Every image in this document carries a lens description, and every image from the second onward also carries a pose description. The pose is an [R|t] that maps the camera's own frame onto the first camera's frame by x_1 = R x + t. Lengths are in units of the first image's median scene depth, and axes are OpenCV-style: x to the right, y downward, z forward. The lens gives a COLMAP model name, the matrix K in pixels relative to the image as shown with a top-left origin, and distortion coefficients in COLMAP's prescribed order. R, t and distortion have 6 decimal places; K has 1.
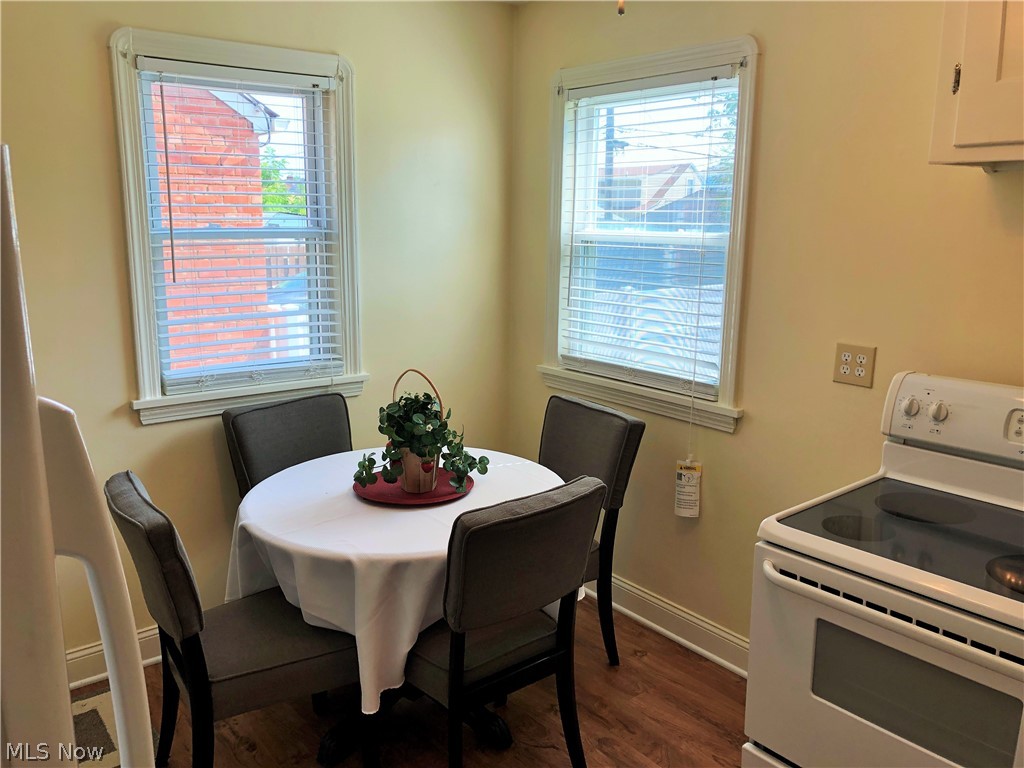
lens RADIAL K [[848.1, 0, 509.9], [0, 848.1, 390.7], [0, 0, 1]] dist [0.001838, -0.036894]
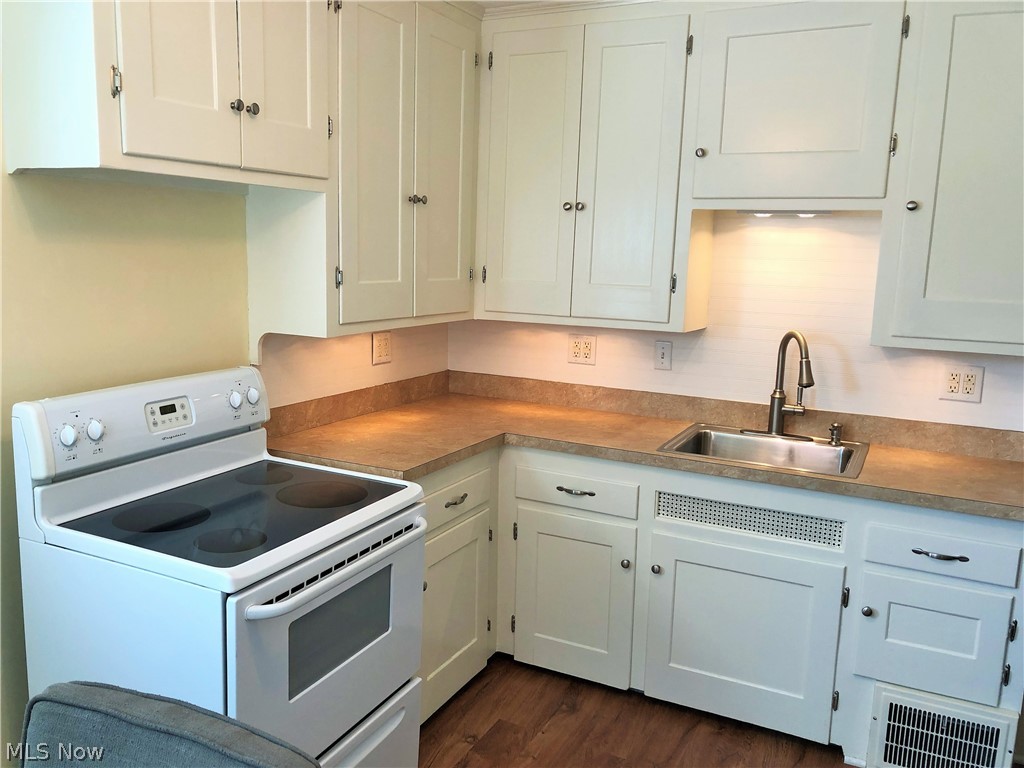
lens RADIAL K [[848.1, 0, 509.1], [0, 848.1, 378.9], [0, 0, 1]] dist [0.001838, -0.036894]
pose [[-0.405105, -0.164710, 0.899311, -0.566842], [0.159830, 0.955733, 0.247041, -0.205999], [-0.900191, 0.243814, -0.360847, 0.993346]]
